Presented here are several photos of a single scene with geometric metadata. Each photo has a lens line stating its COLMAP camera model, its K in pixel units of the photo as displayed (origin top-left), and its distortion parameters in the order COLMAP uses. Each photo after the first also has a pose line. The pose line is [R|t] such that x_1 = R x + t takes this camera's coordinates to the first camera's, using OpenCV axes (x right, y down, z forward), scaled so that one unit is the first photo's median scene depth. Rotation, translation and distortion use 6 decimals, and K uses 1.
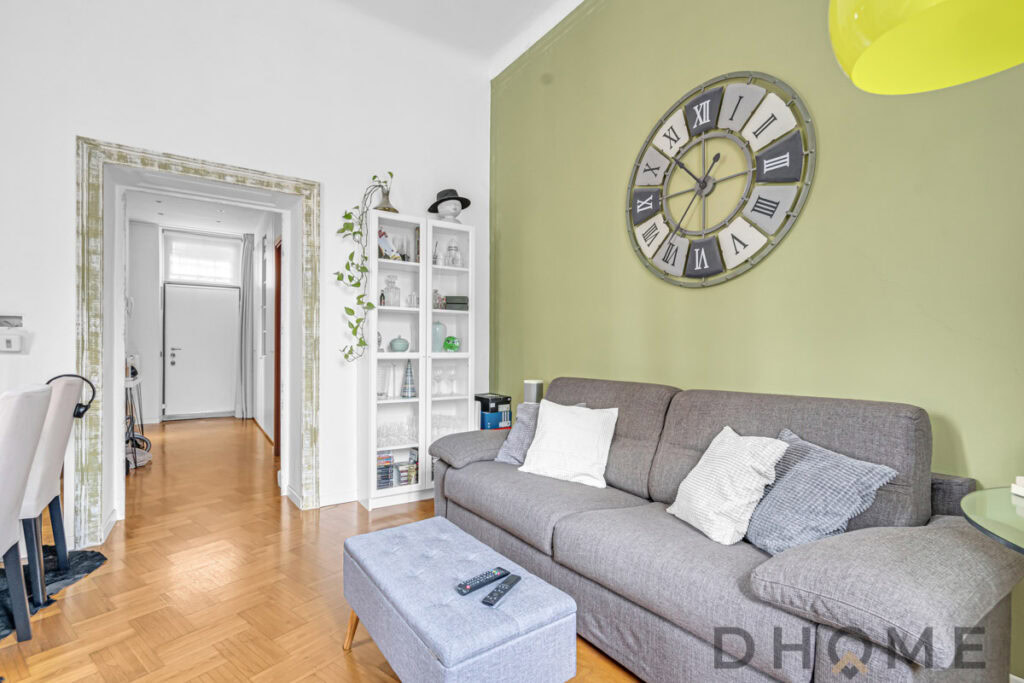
lens RADIAL K [[476.2, 0, 507.0], [0, 476.2, 349.0], [0, 0, 1]] dist [-0.001677, 0.000795]
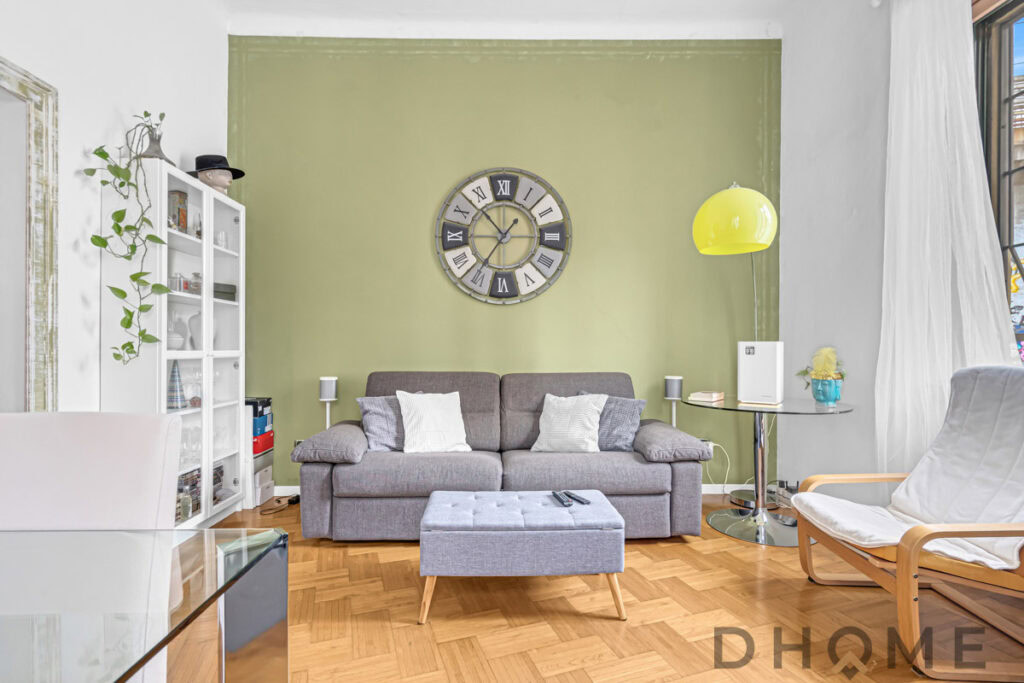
lens RADIAL K [[476.2, 0, 506.7], [0, 476.2, 344.3], [0, 0, 1]] dist [-0.001677, 0.000795]
pose [[0.547555, 0.002773, 0.836765, -0.719021], [-0.001573, 0.999996, -0.002284, -0.002682], [-0.836768, -0.000066, 0.547557, 0.158364]]
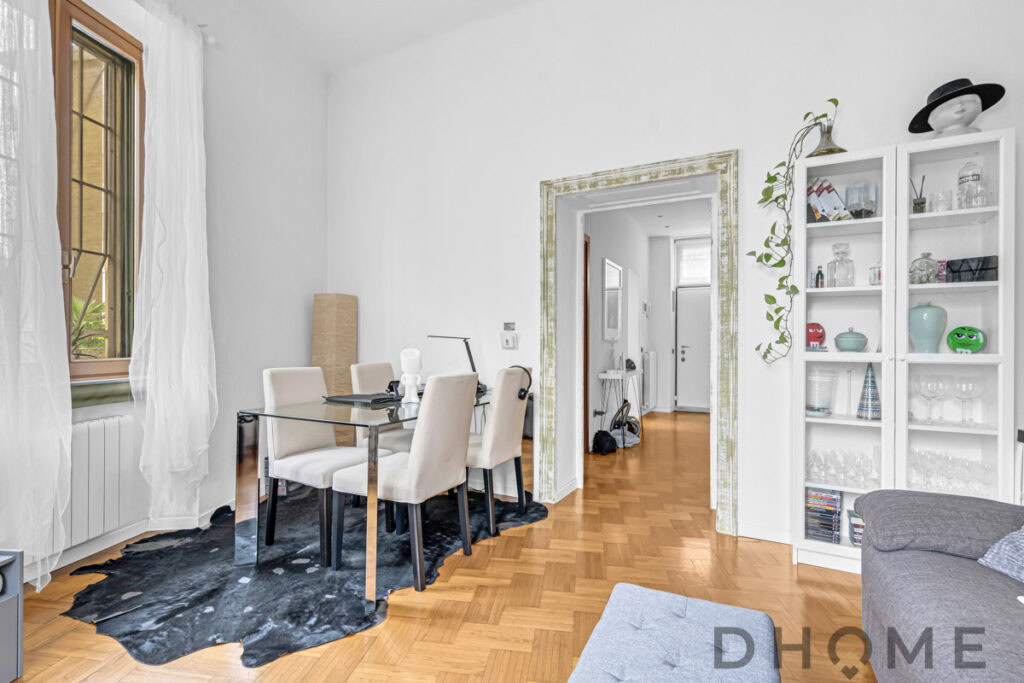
lens RADIAL K [[476.2, 0, 513.7], [0, 476.2, 344.0], [0, 0, 1]] dist [-0.001677, 0.000795]
pose [[0.482304, -0.002270, -0.876001, 0.182746], [-0.002975, 0.999987, -0.004230, -0.000553], [0.875999, 0.004646, 0.482291, 0.297938]]
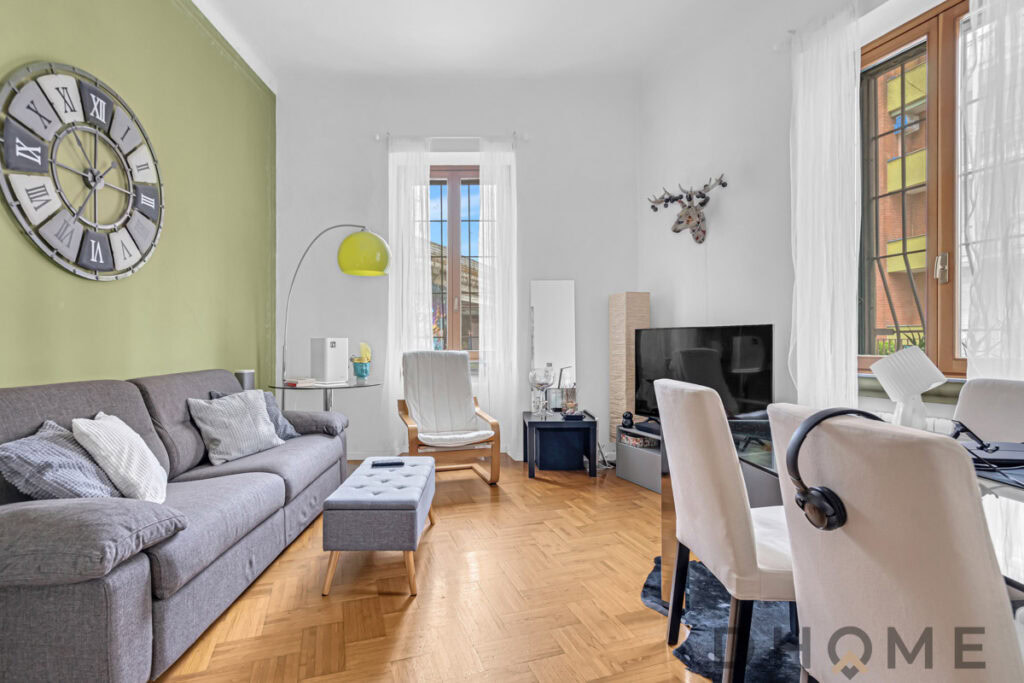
lens RADIAL K [[476.2, 0, 503.0], [0, 476.2, 342.3], [0, 0, 1]] dist [-0.001677, 0.000795]
pose [[-0.847611, 0.005001, 0.530595, -0.737649], [0.005973, 0.999982, 0.000117, 0.004069], [-0.530585, 0.003268, -0.847626, 1.221137]]
